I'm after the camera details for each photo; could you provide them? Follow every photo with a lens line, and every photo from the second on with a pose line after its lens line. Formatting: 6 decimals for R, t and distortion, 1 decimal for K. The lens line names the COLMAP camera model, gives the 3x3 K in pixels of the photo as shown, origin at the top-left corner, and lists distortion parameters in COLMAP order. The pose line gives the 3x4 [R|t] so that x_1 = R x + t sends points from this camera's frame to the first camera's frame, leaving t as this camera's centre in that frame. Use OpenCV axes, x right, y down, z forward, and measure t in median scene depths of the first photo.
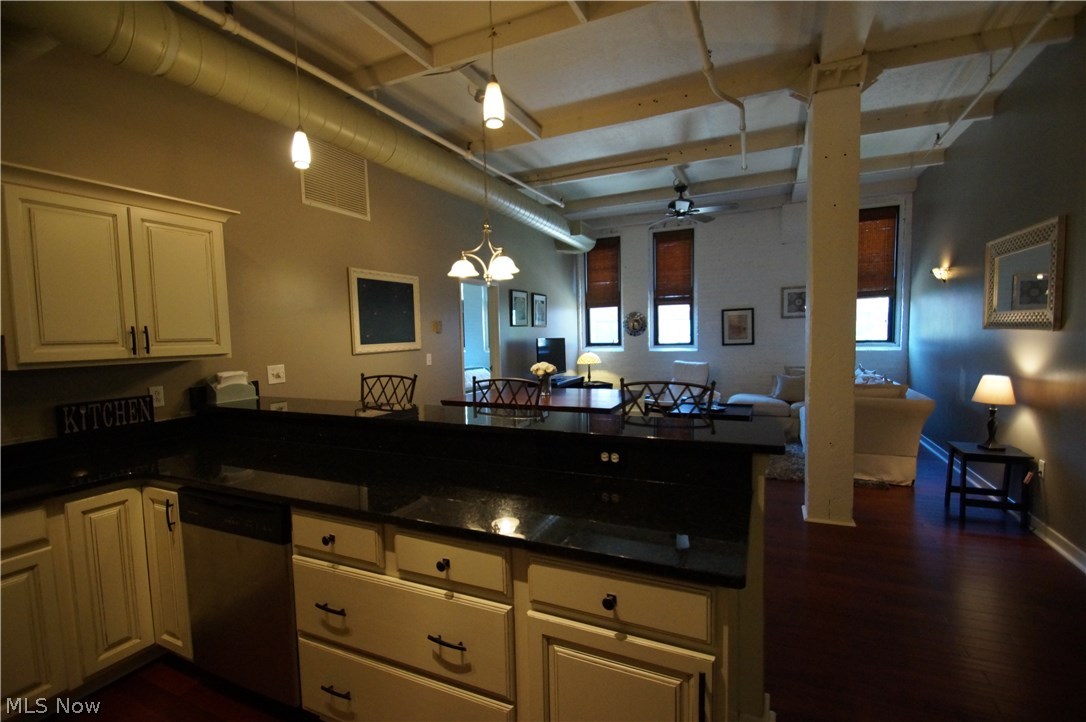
lens RADIAL K [[488.4, 0, 539.4], [0, 488.4, 372.5], [0, 0, 1]] dist [0.012864, -0.015596]
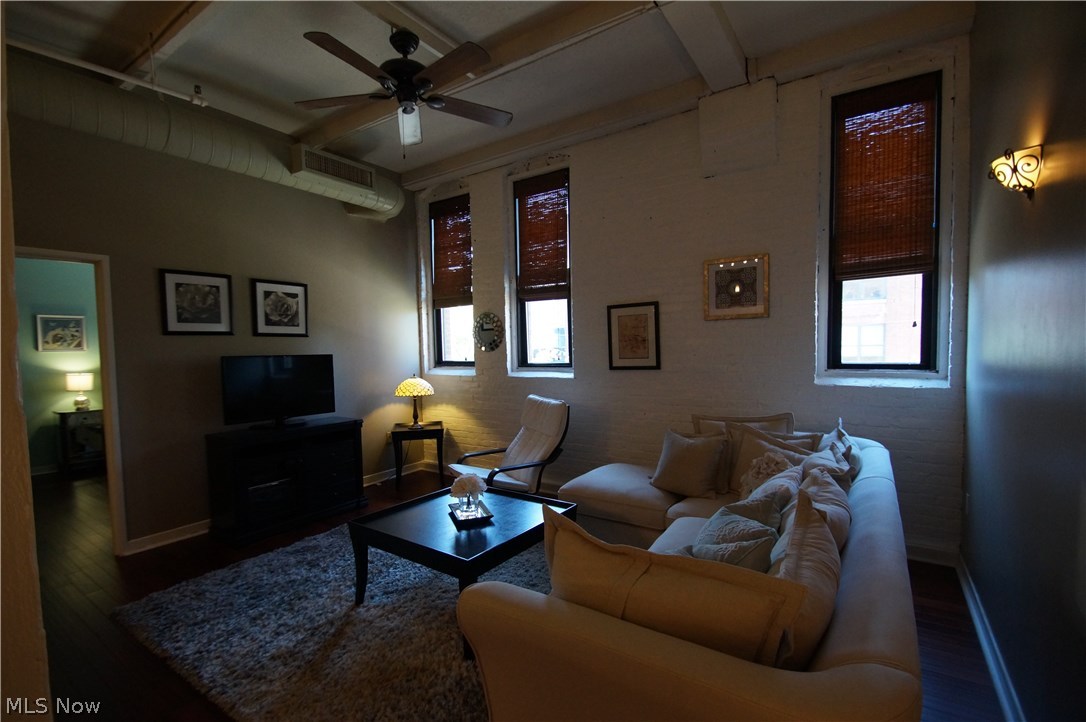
lens RADIAL K [[488.4, 0, 539.4], [0, 488.4, 372.5], [0, 0, 1]] dist [0.012864, -0.015596]
pose [[0.987111, 0.011682, -0.159610, 0.383440], [-0.015189, 0.999669, -0.020770, -0.039098], [0.159315, 0.022926, 0.986962, 0.433812]]
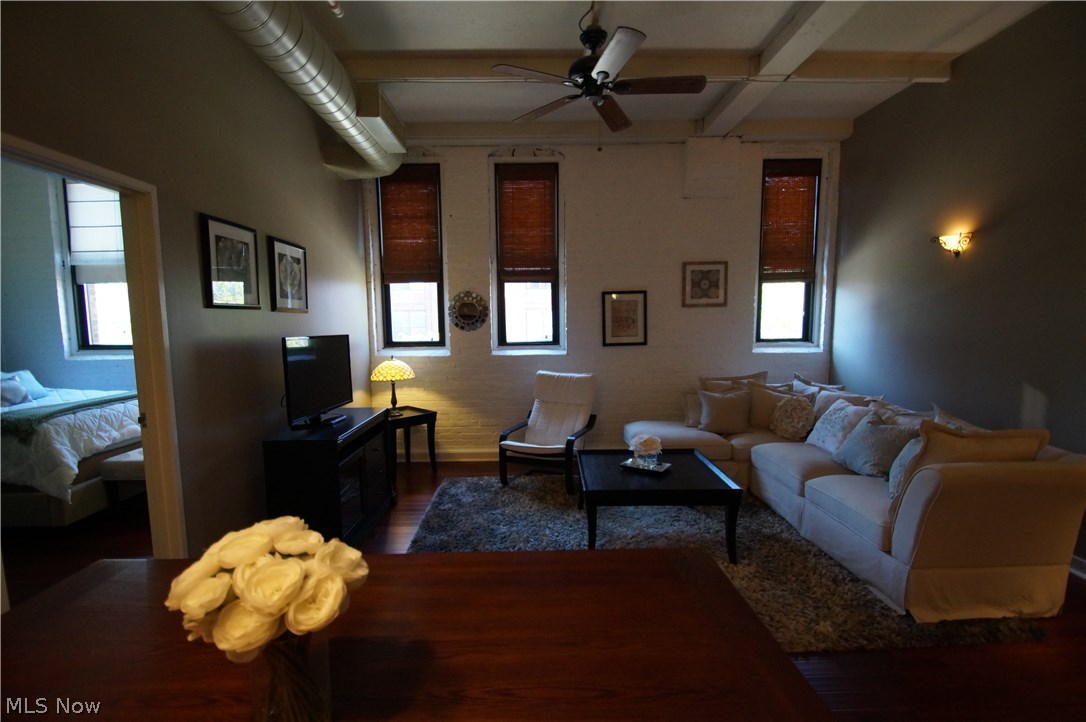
lens RADIAL K [[488.4, 0, 539.4], [0, 488.4, 372.5], [0, 0, 1]] dist [0.012864, -0.015596]
pose [[0.902108, -0.032531, 0.430282, 0.010379], [0.024579, 0.999409, 0.024030, -0.037546], [-0.430809, -0.011102, 0.902375, 0.438752]]
